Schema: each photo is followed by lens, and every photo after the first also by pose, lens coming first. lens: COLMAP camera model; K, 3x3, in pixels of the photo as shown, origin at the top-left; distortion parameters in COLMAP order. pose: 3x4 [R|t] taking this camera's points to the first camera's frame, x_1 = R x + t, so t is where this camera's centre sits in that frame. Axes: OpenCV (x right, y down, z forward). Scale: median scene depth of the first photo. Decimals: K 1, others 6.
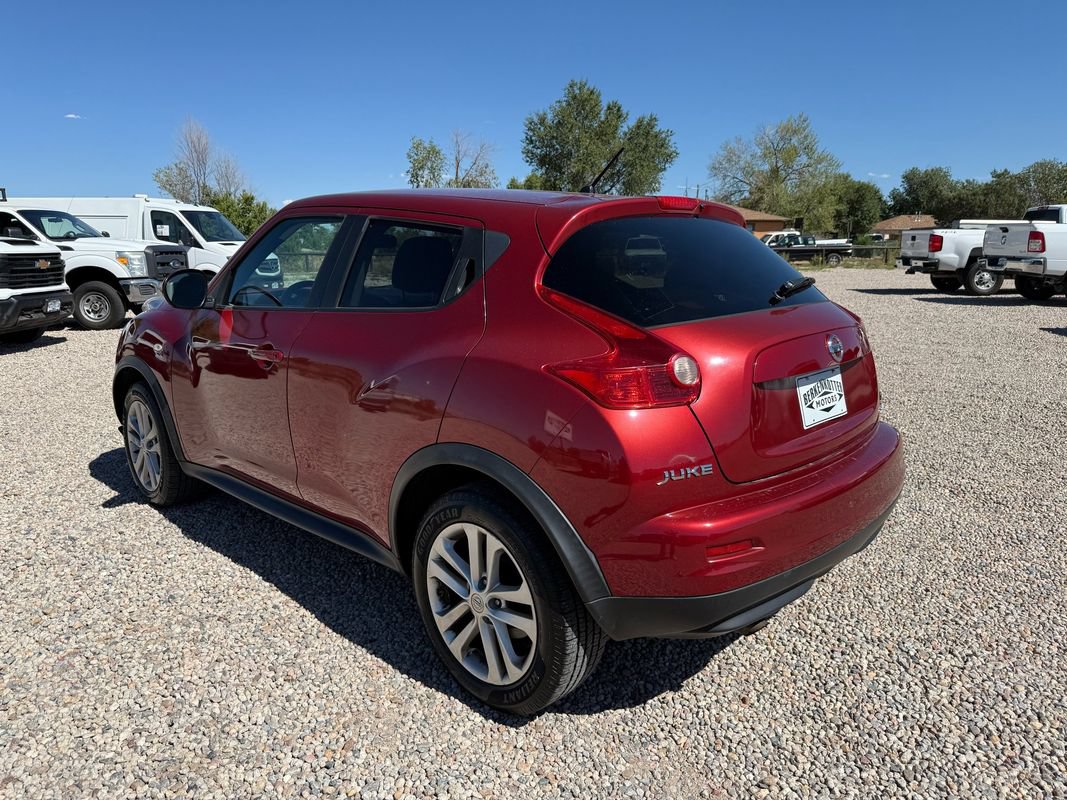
lens RADIAL K [[720.9, 0, 533.5], [0, 720.9, 400.0], [0, 0, 1]] dist [0.006823, -0.011066]
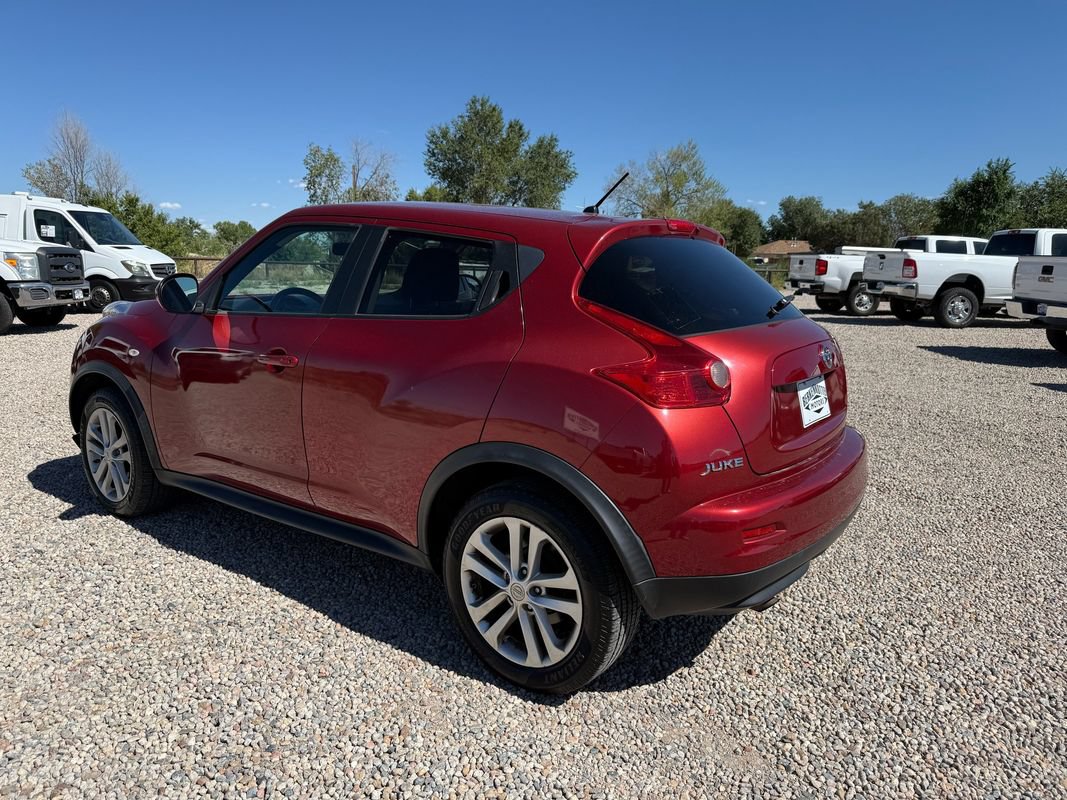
lens RADIAL K [[720.9, 0, 533.5], [0, 720.9, 400.0], [0, 0, 1]] dist [0.006823, -0.011066]
pose [[0.989891, 0.001281, 0.141826, -0.180585], [0.001421, 0.999819, -0.018952, 0.015217], [-0.141825, 0.018962, 0.989710, -0.058588]]
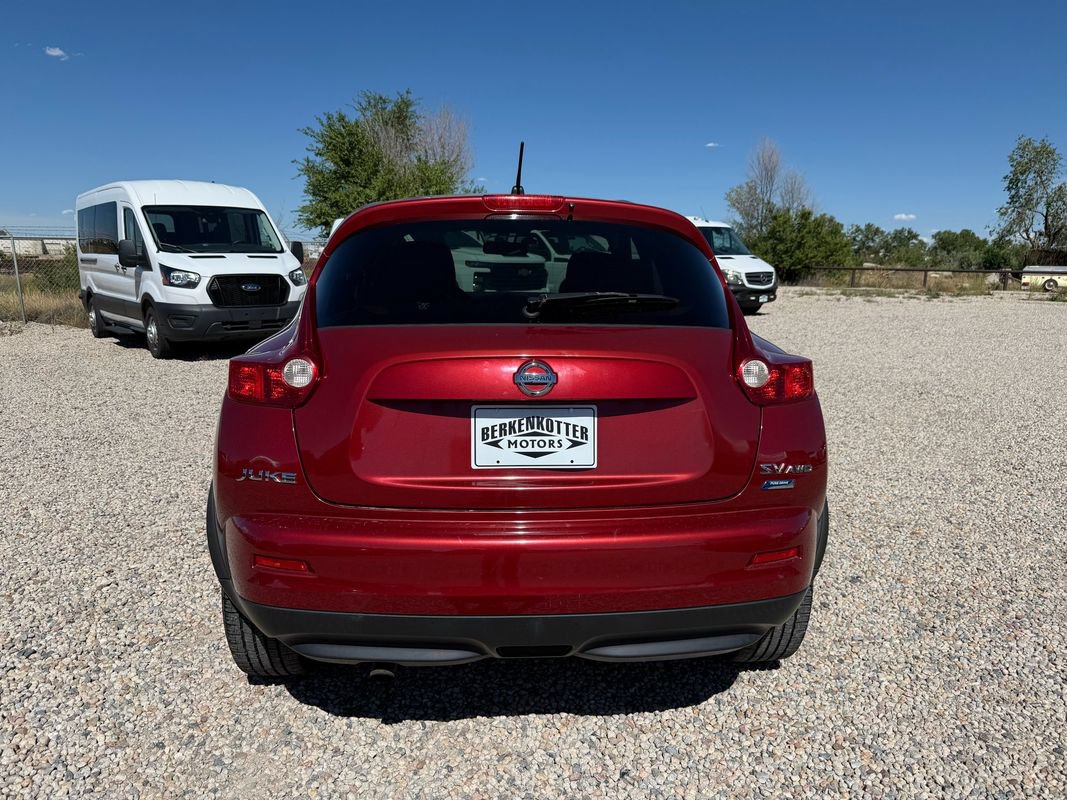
lens RADIAL K [[755.0, 0, 590.3], [0, 755.0, 401.8], [0, 0, 1]] dist [-0.000242, -0.002609]
pose [[0.763328, 0.132604, -0.632256, 1.373227], [-0.150281, 0.988306, 0.025843, -0.106057], [0.628289, 0.075289, 0.774329, 0.548027]]
